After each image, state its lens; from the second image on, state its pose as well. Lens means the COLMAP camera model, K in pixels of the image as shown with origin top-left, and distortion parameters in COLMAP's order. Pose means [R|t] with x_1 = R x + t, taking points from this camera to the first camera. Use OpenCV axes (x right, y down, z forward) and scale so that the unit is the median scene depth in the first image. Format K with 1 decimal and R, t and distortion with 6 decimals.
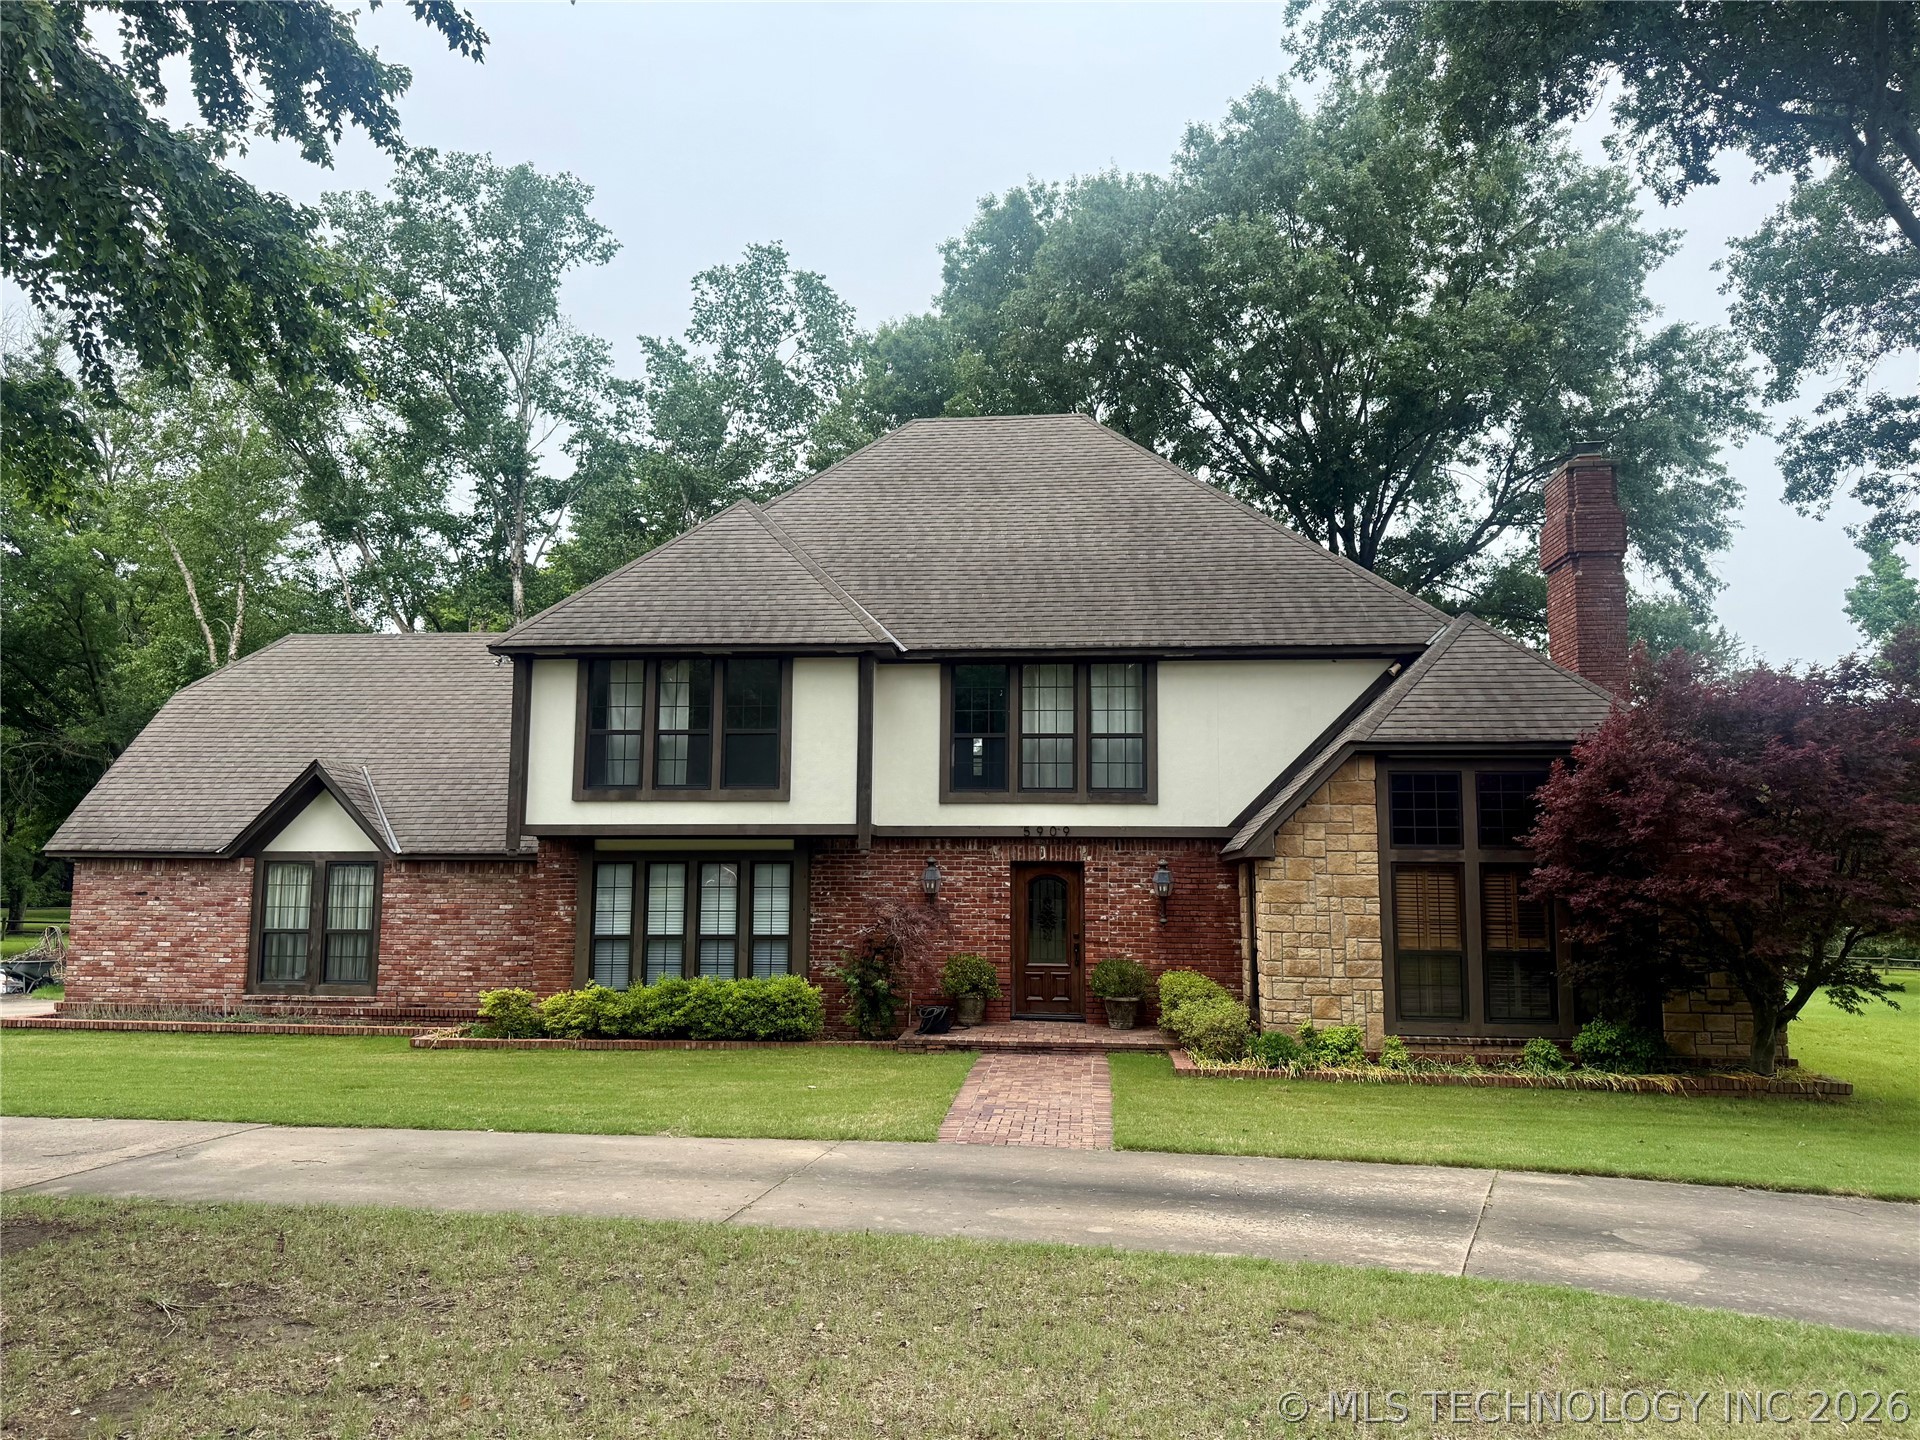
lens RADIAL K [[1374.9, 0, 965.7], [0, 1374.9, 722.2], [0, 0, 1]] dist [0.048255, -0.052587]
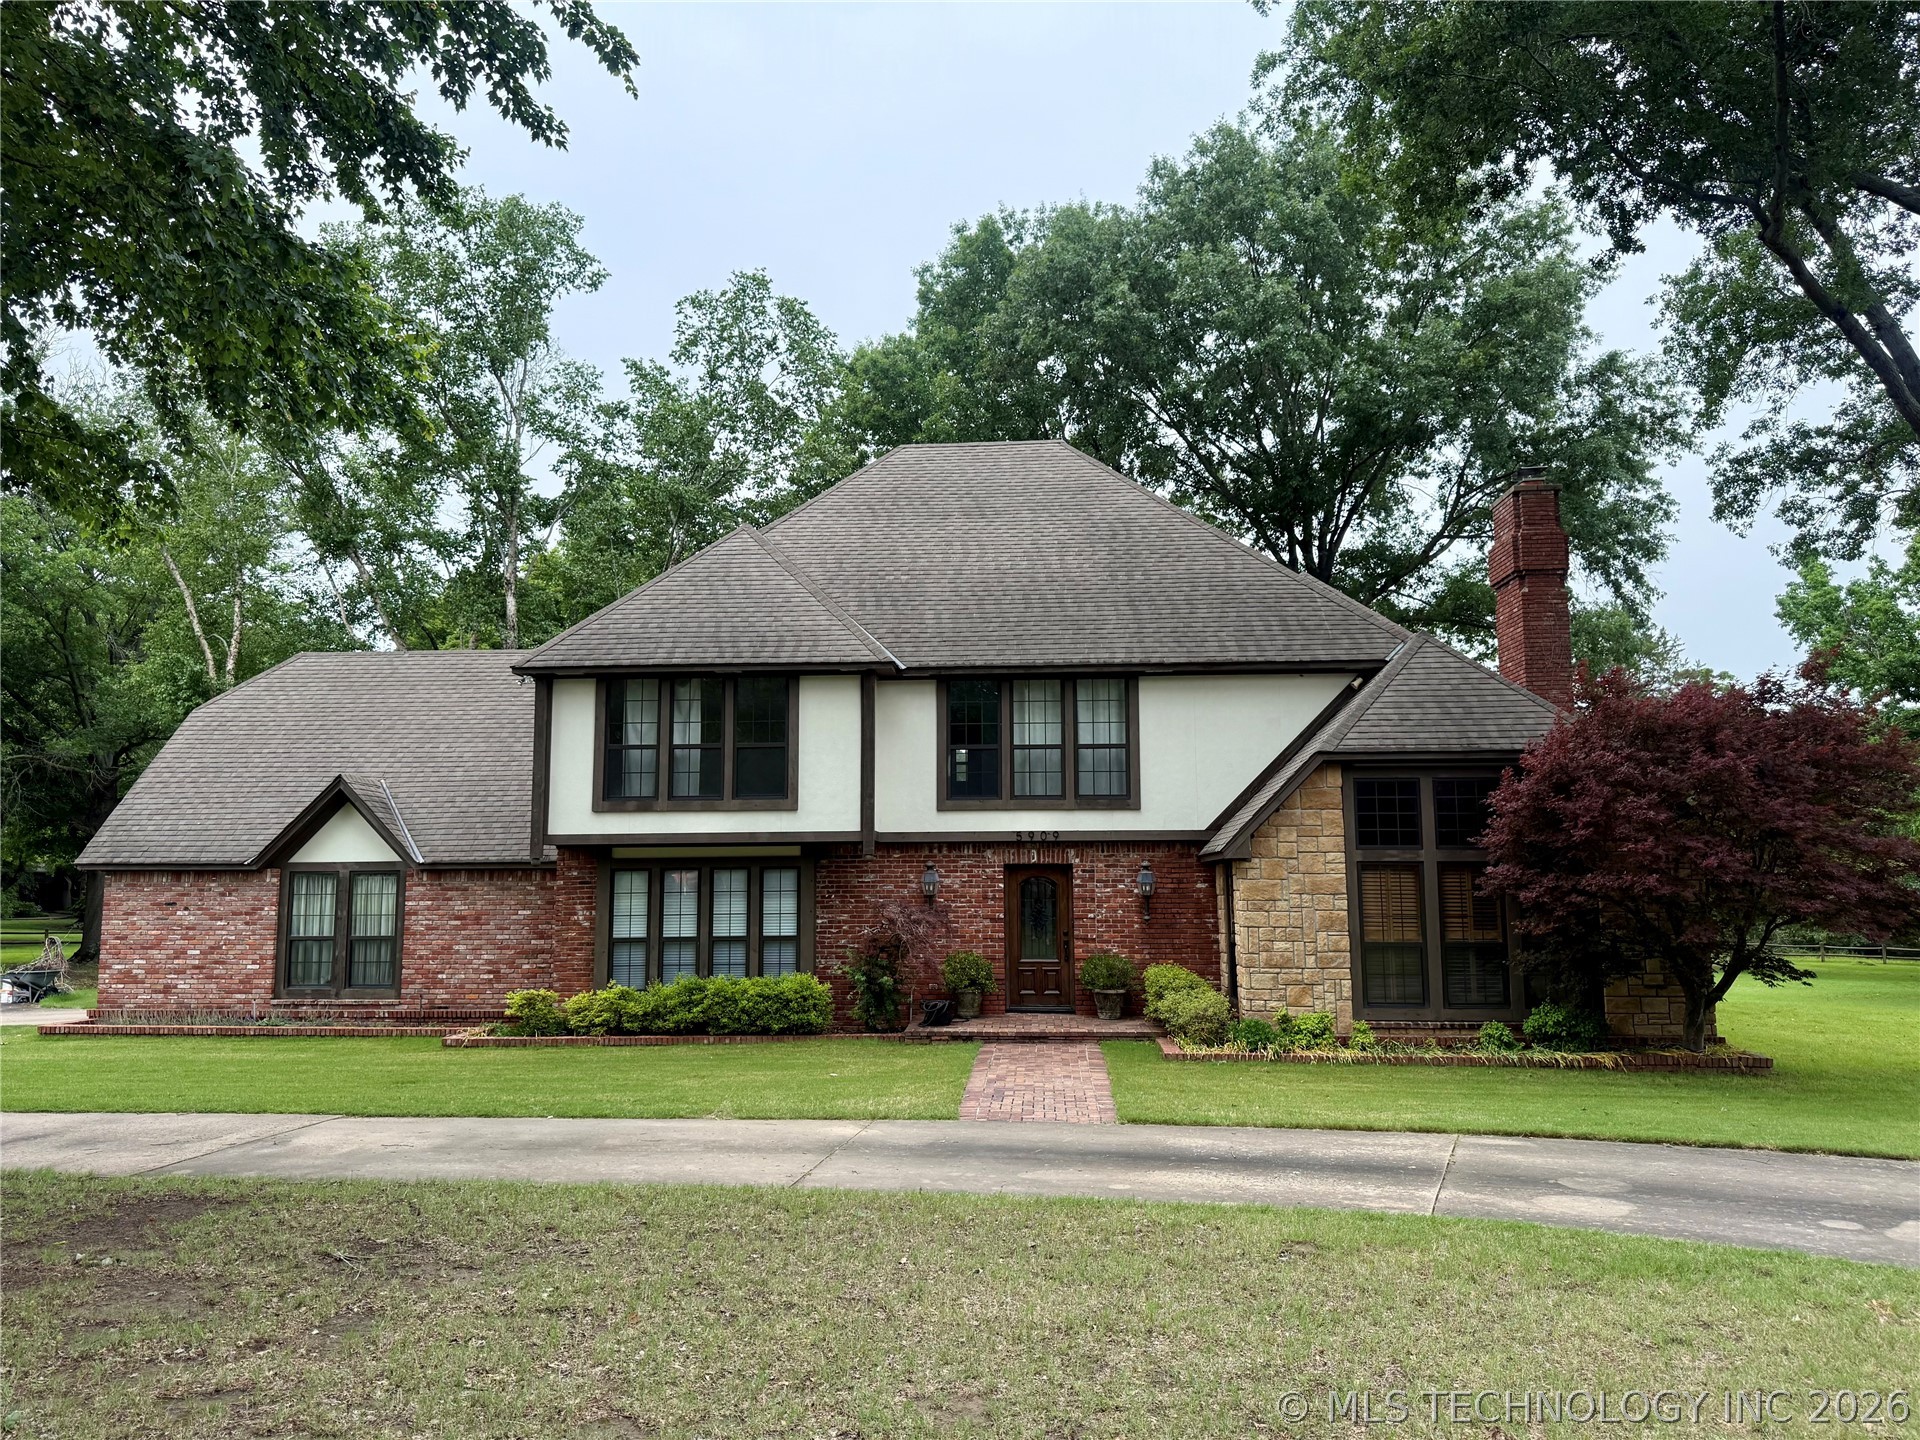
lens RADIAL K [[1374.9, 0, 961.4], [0, 1374.9, 715.4], [0, 0, 1]] dist [0.048255, -0.052587]
pose [[0.999566, -0.007954, 0.028368, -0.027519], [0.008074, 0.999959, -0.004131, -0.009918], [-0.028334, 0.004358, 0.999589, -0.064857]]
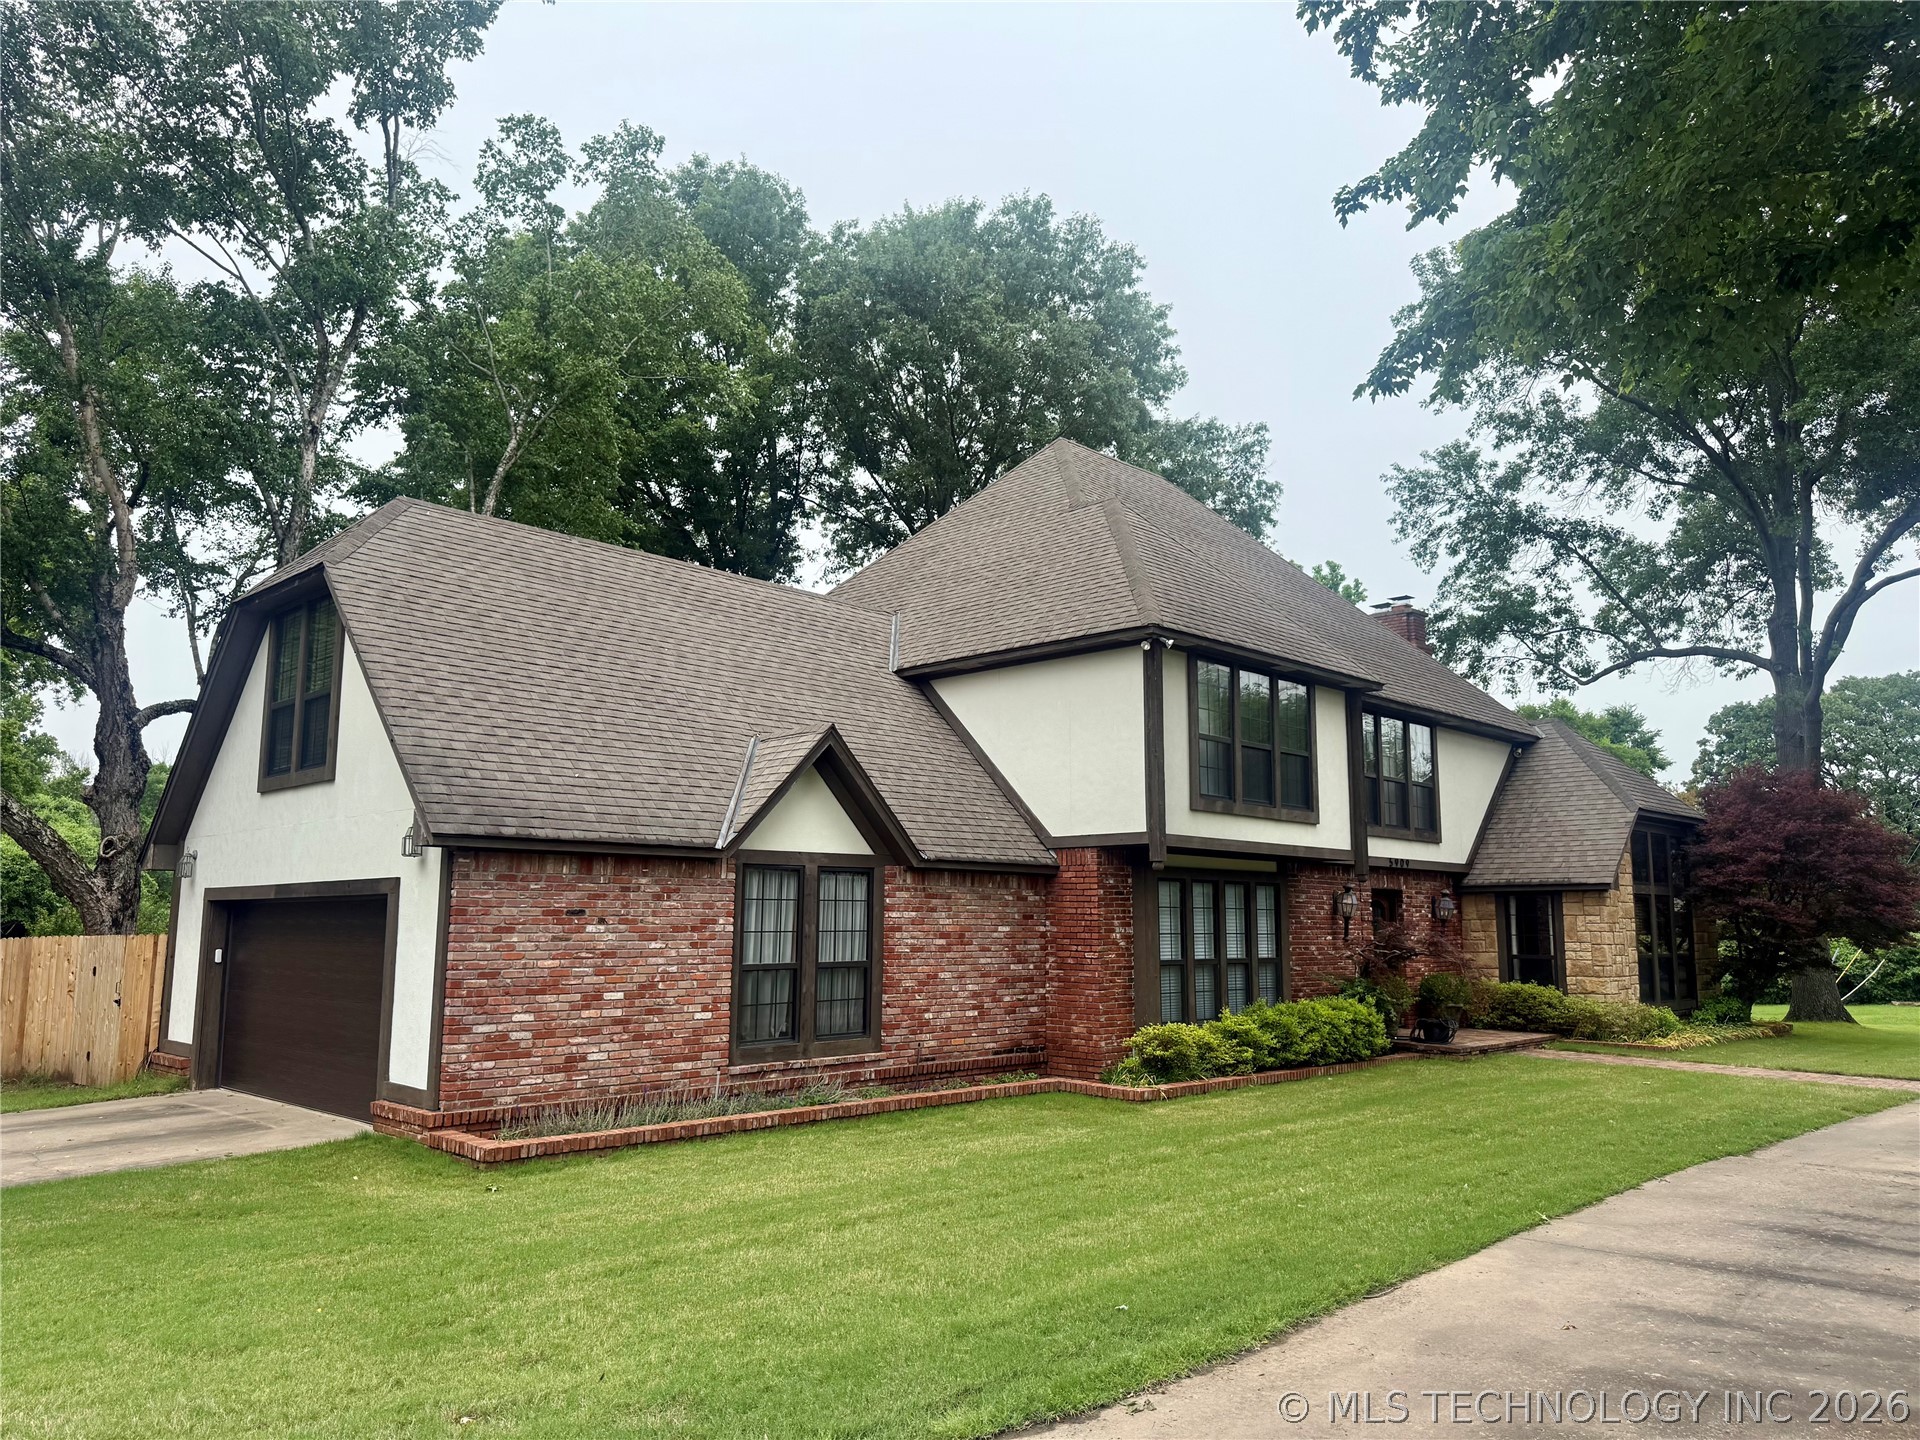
lens RADIAL K [[1369.8, 0, 959.0], [0, 1369.8, 730.1], [0, 0, 1]] dist [0.089870, -0.000460]
pose [[0.605755, 0.101987, 0.789088, -0.995668], [-0.110773, 0.992902, -0.043293, 0.054965], [-0.787903, -0.061185, 0.612753, 0.529031]]
